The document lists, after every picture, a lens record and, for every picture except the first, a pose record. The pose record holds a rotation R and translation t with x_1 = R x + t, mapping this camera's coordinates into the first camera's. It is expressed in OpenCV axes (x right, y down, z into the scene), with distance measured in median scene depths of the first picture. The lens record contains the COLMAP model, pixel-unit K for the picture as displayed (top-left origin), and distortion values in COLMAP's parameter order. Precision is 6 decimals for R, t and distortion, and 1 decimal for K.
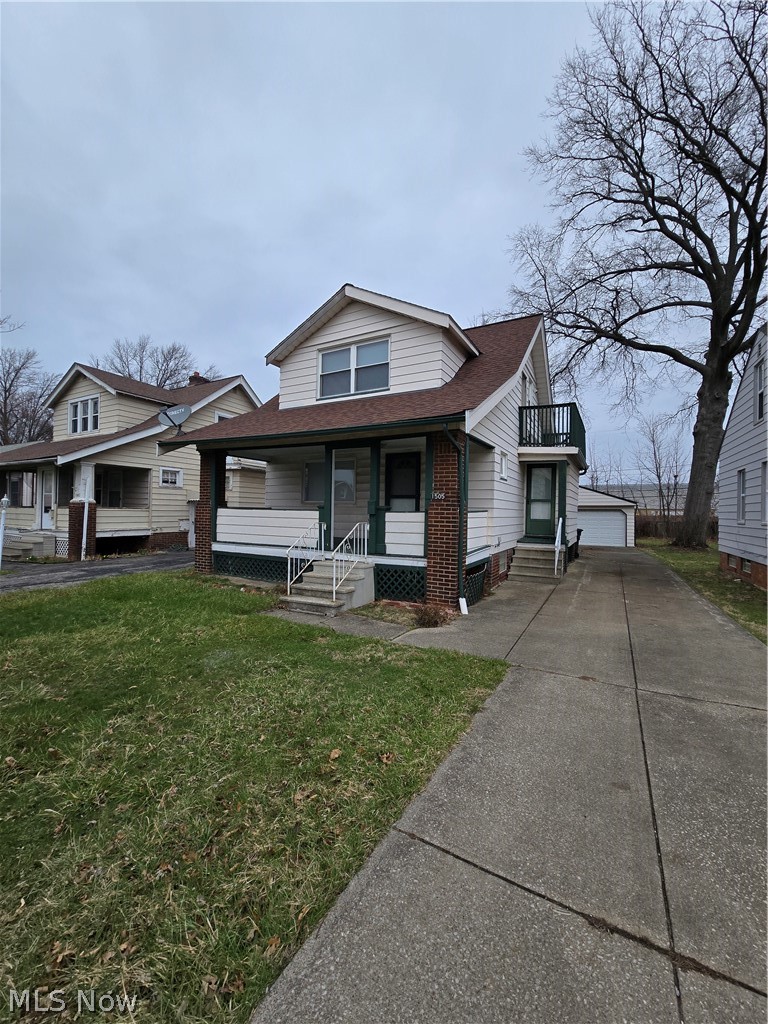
lens RADIAL K [[418.7, 0, 385.6], [0, 418.7, 512.0], [0, 0, 1]] dist [0.001855, -0.001254]
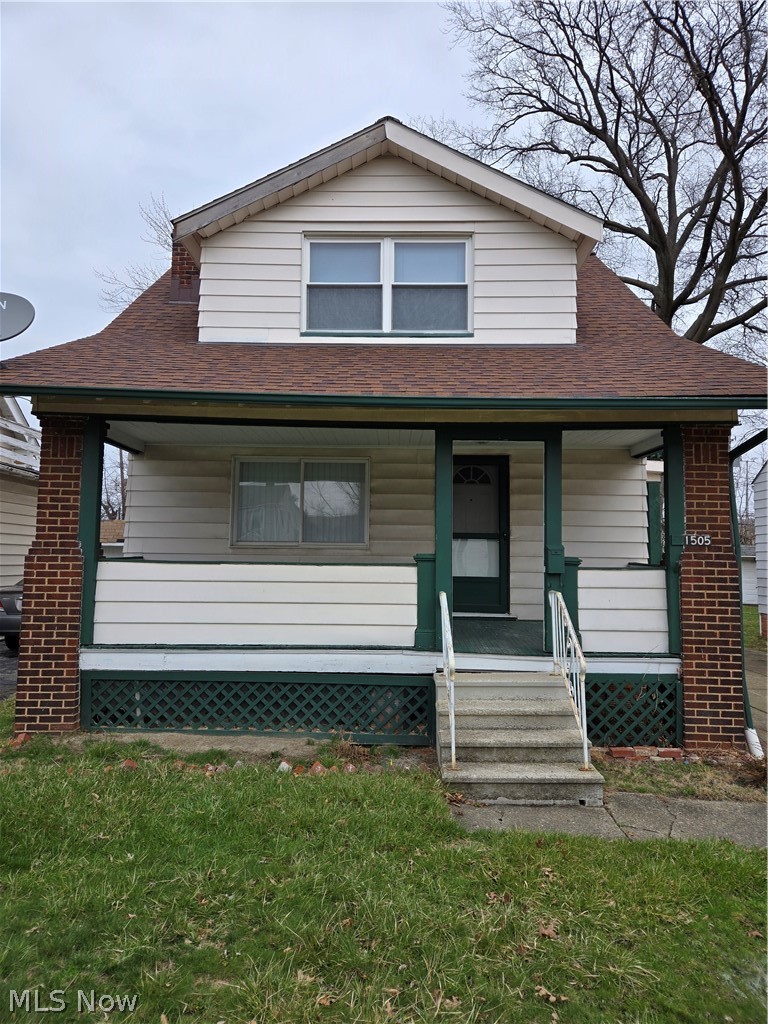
lens RADIAL K [[678.7, 0, 387.6], [0, 678.7, 503.4], [0, 0, 1]] dist [0.091249, -0.073681]
pose [[0.882828, 0.032711, 0.468555, -0.443160], [0.002616, 0.997214, -0.074548, -0.013474], [-0.469688, 0.067039, 0.880283, 0.272821]]
